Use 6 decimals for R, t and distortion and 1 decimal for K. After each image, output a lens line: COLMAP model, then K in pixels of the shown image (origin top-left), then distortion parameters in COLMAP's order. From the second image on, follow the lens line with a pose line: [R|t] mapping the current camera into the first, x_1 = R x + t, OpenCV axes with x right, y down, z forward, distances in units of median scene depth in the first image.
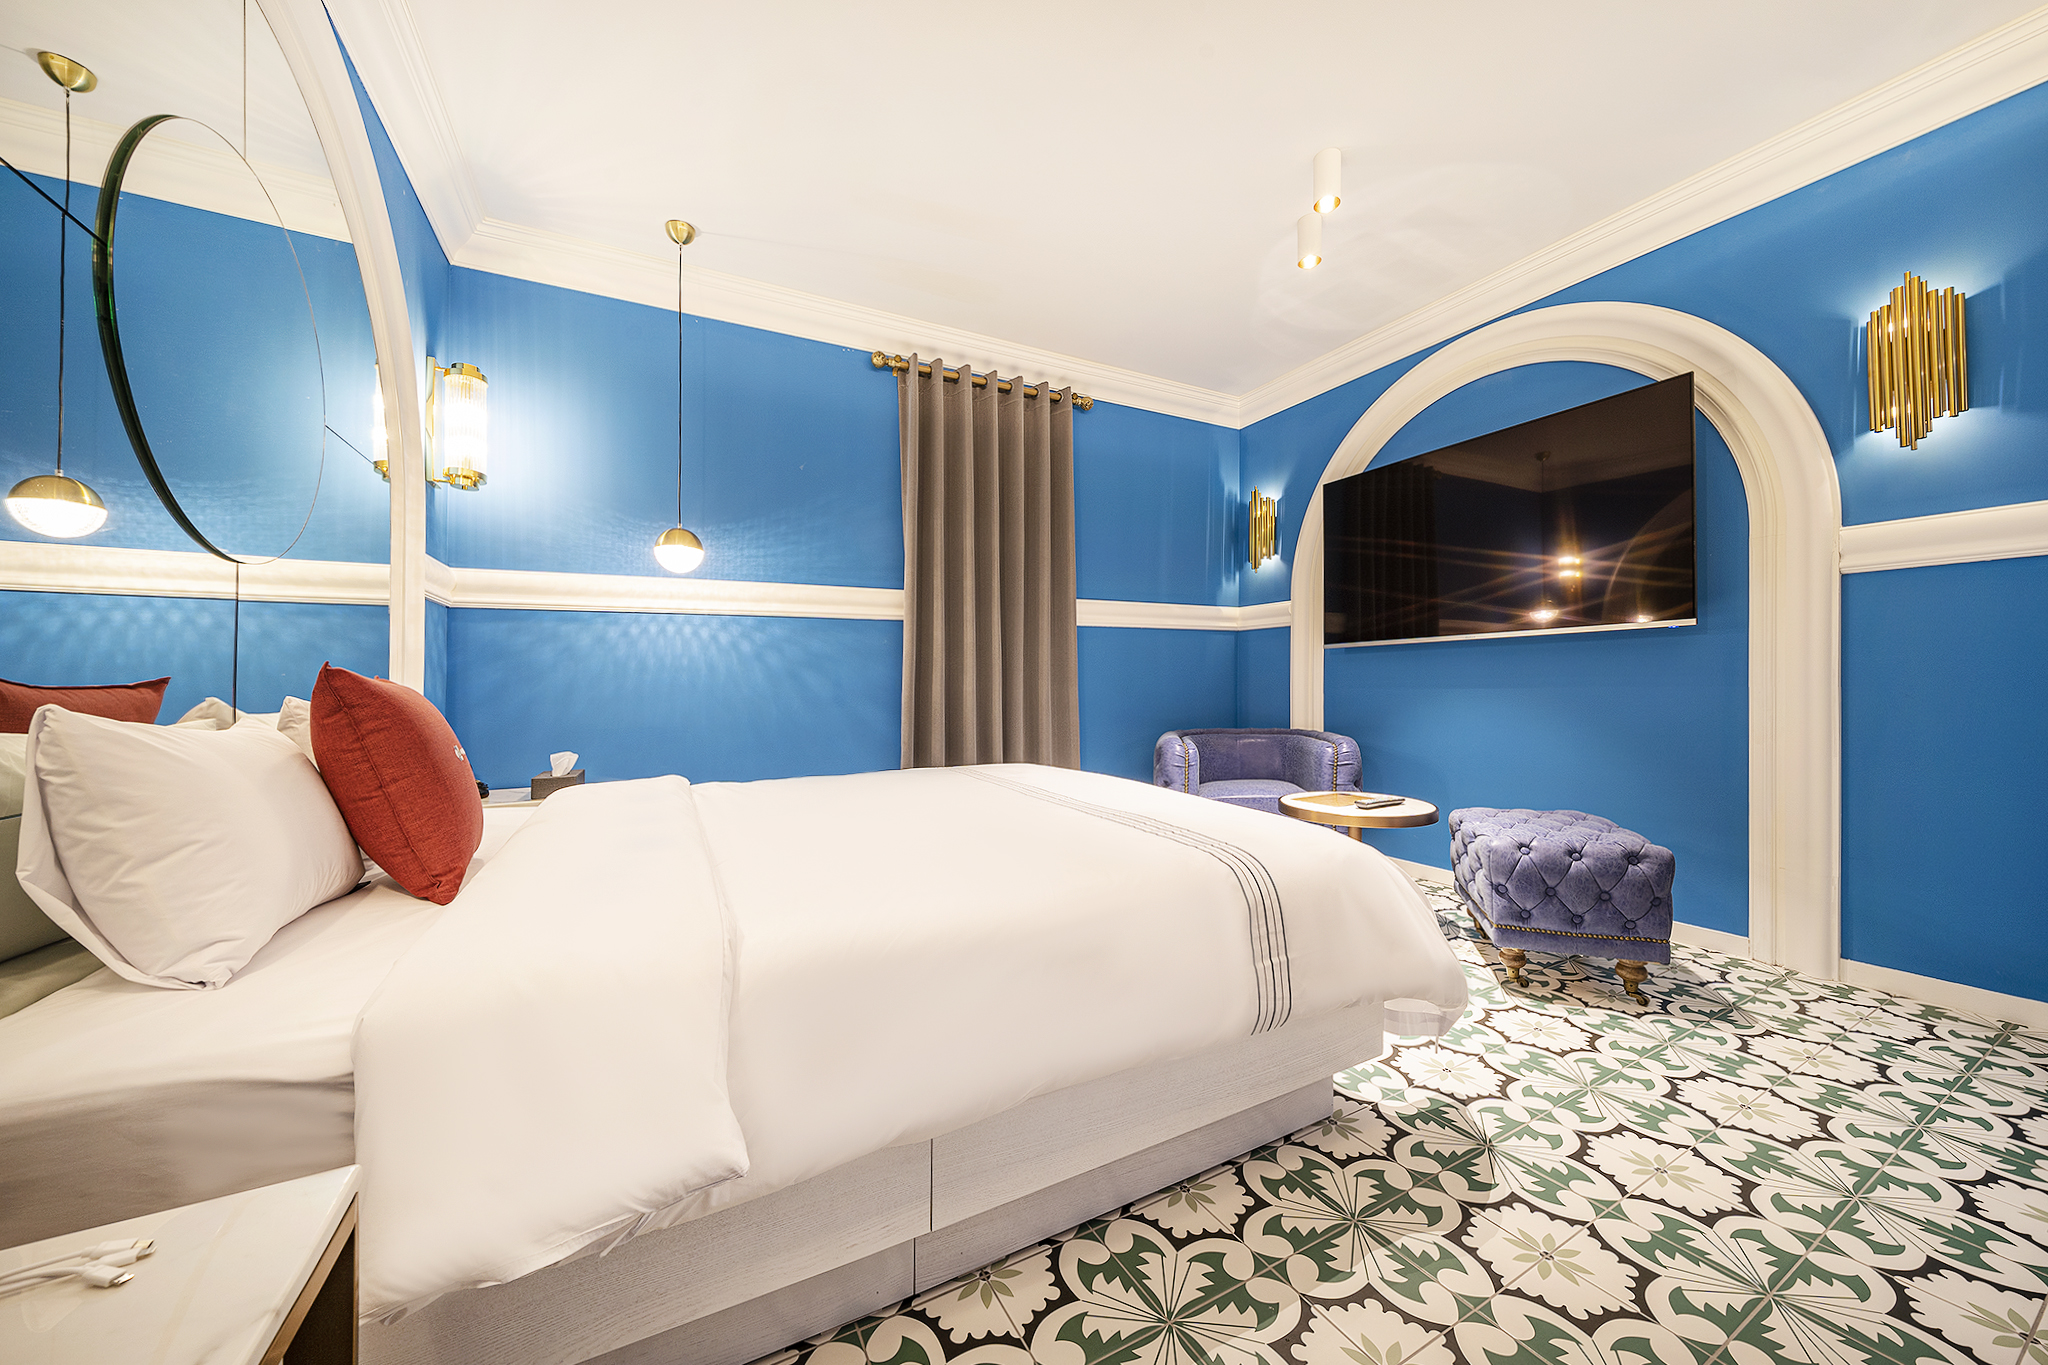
lens RADIAL K [[694.9, 0, 1023.2], [0, 694.9, 685.6], [0, 0, 1]] dist [-0.005936, 0.000016]
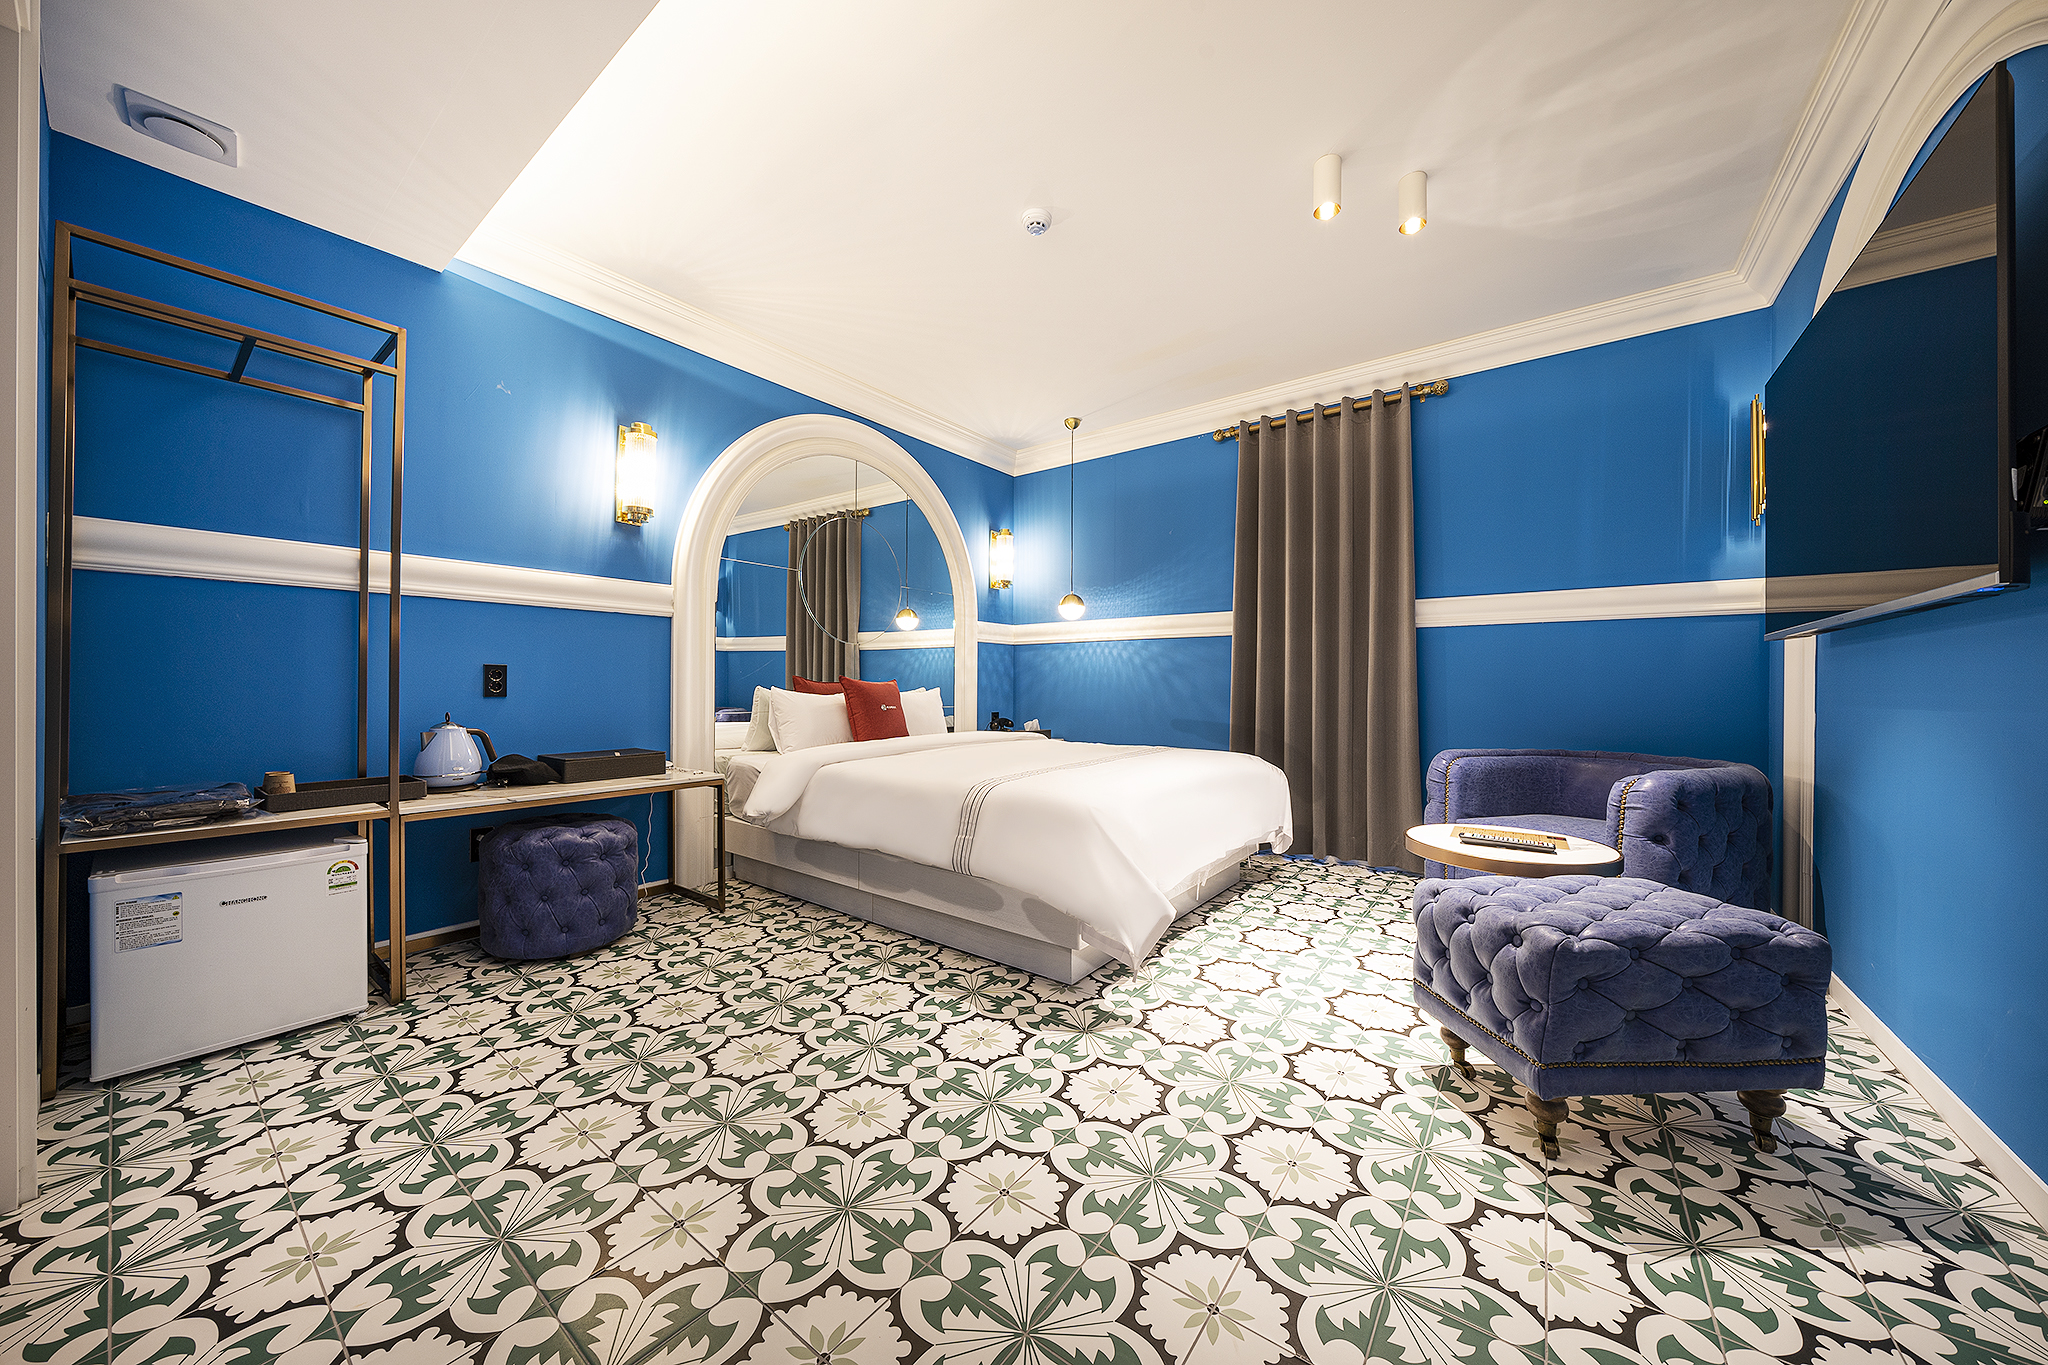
lens RADIAL K [[694.9, 0, 1043.9], [0, 694.9, 676.0], [0, 0, 1]] dist [-0.005936, 0.000016]
pose [[0.440770, -0.000021, -0.897620, 0.982638], [-0.014940, 0.999861, -0.007359, -0.007659], [0.897496, 0.016654, 0.440709, 0.170752]]
